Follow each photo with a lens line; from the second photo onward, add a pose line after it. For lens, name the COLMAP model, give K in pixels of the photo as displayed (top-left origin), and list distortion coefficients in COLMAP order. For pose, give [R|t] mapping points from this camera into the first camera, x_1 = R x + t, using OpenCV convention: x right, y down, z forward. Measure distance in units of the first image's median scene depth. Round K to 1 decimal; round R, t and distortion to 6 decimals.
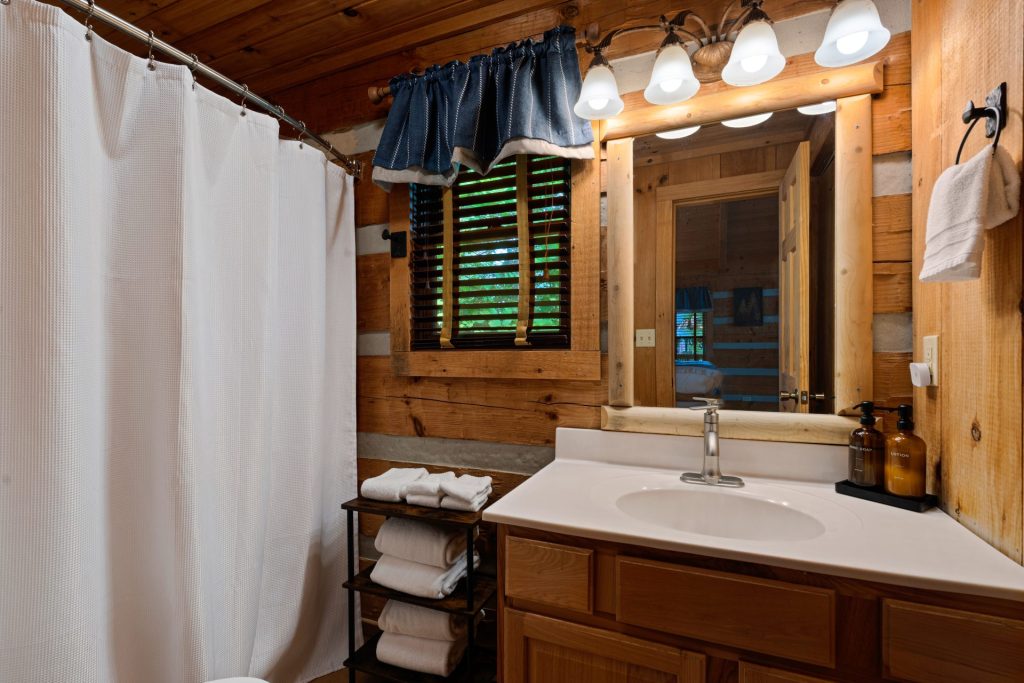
lens RADIAL K [[475.7, 0, 508.0], [0, 475.7, 354.0], [0, 0, 1]] dist [-0.000129, -0.000138]
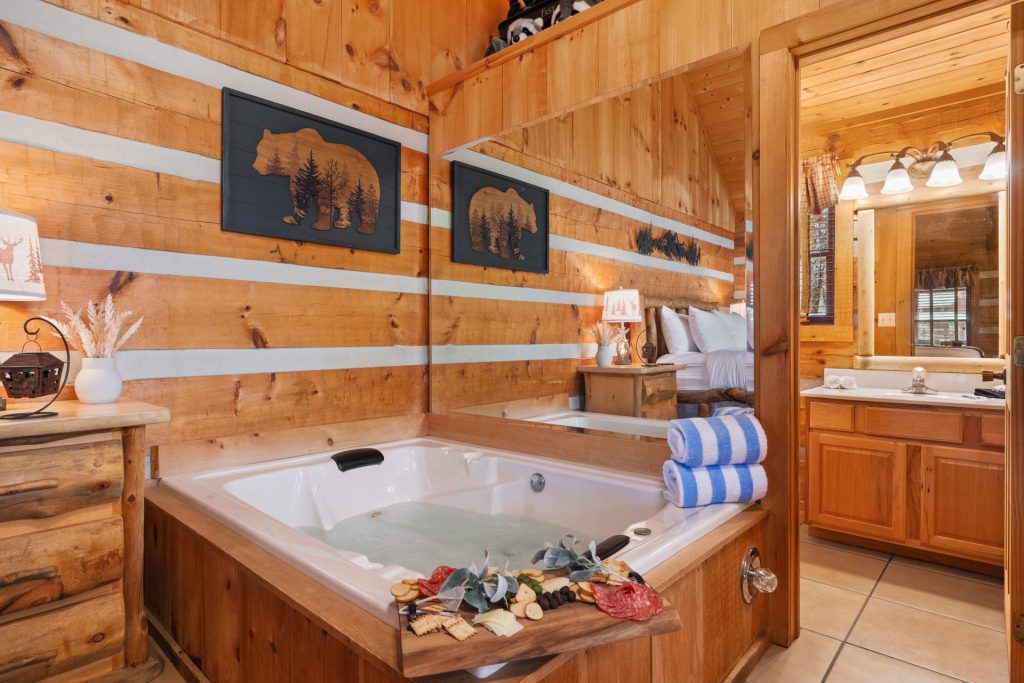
lens RADIAL K [[548.1, 0, 512.0], [0, 548.1, 341.5], [0, 0, 1]] dist [0.000471, -0.000466]
pose [[0.945870, 0.005519, -0.324500, -0.362150], [-0.006812, 0.999973, -0.002849, 0.070273], [0.324475, 0.004905, 0.945882, -1.418564]]
